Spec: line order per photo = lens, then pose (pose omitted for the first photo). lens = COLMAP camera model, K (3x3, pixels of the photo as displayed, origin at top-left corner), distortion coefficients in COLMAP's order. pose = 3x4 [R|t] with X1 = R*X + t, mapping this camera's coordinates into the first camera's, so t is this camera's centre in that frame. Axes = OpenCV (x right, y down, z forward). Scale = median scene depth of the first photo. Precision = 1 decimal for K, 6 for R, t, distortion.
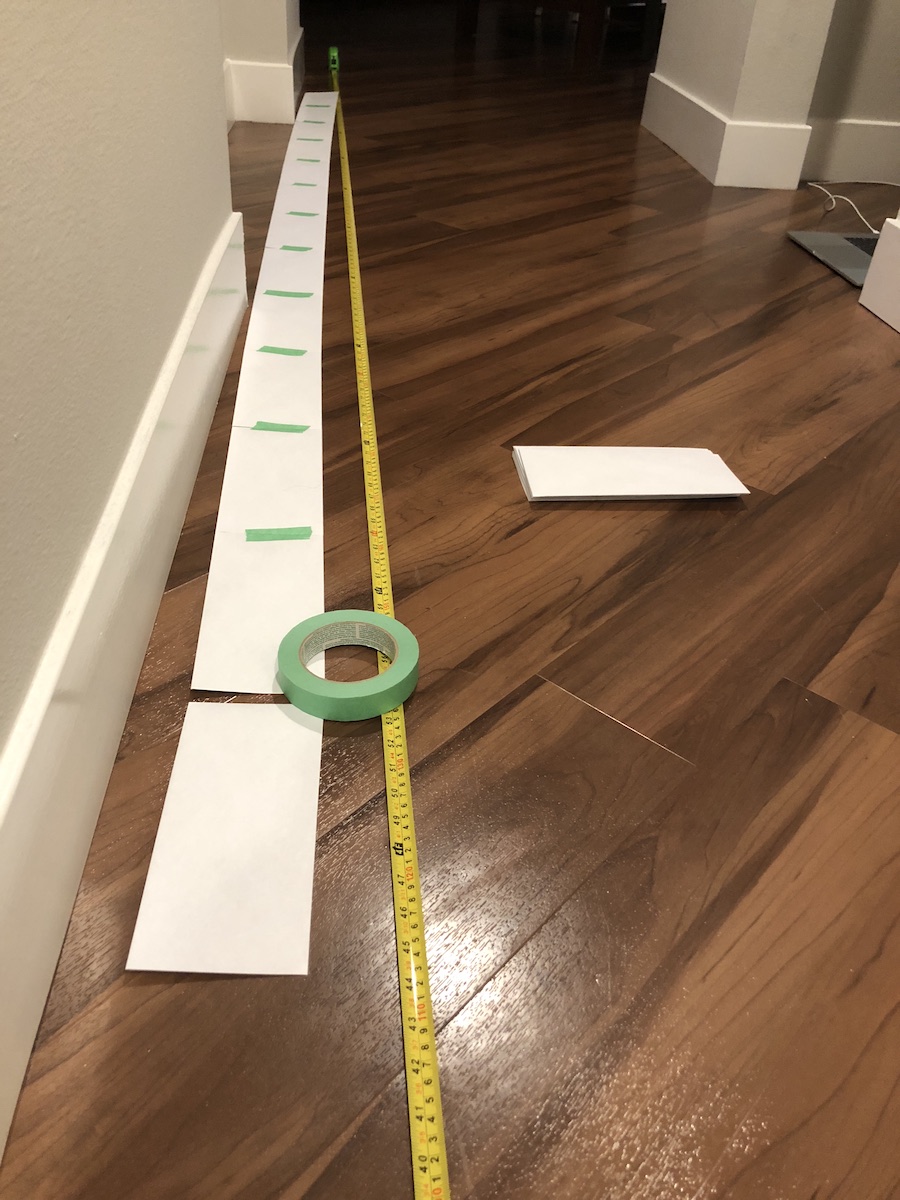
lens RADIAL K [[998.2, 0, 450.6], [0, 998.2, 598.5], [0, 0, 1]] dist [0.005426, -0.012247]
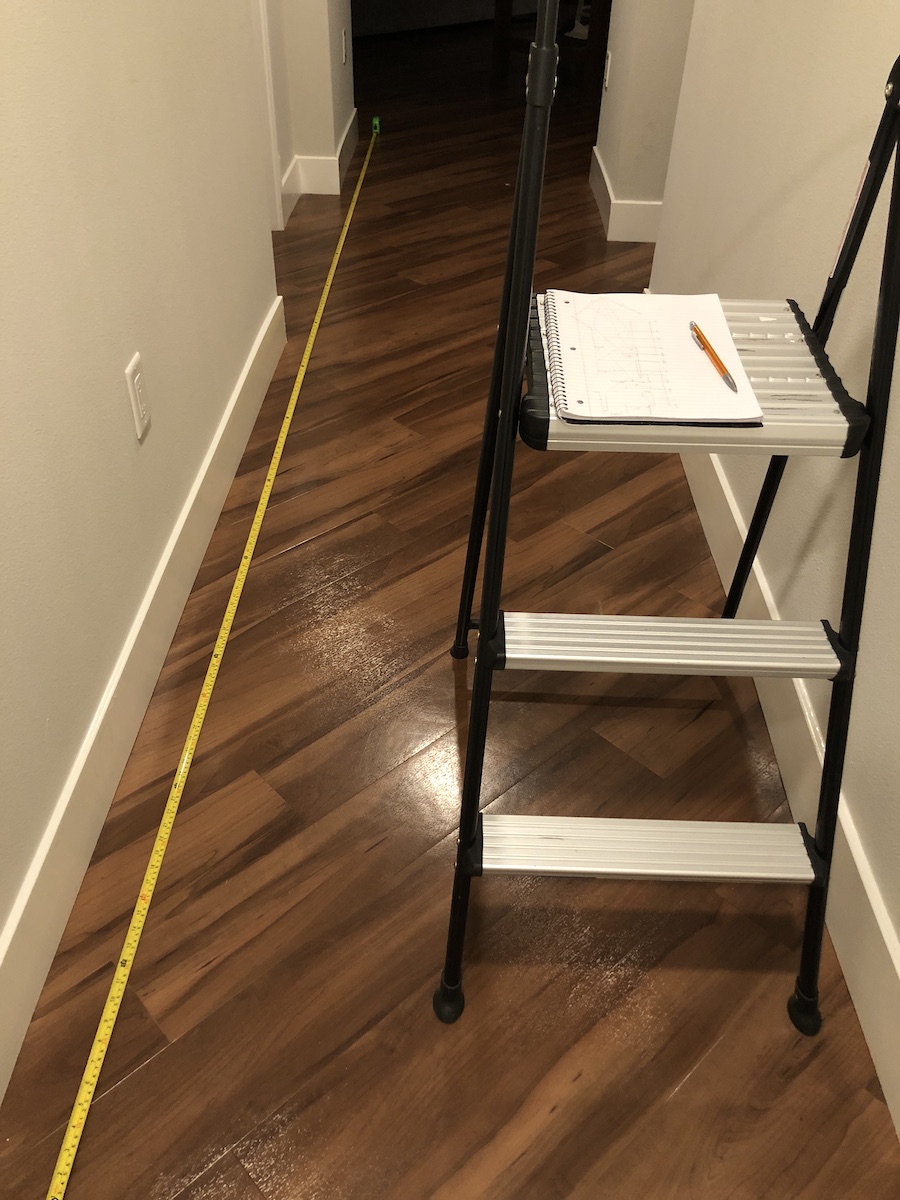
lens RADIAL K [[998.2, 0, 449.5], [0, 998.2, 601.0], [0, 0, 1]] dist [0.005426, -0.012247]
pose [[0.994221, 0.026570, -0.104015, 0.275872], [-0.021600, 0.998584, 0.048619, 0.087353], [0.105159, -0.046091, 0.993387, -0.767729]]
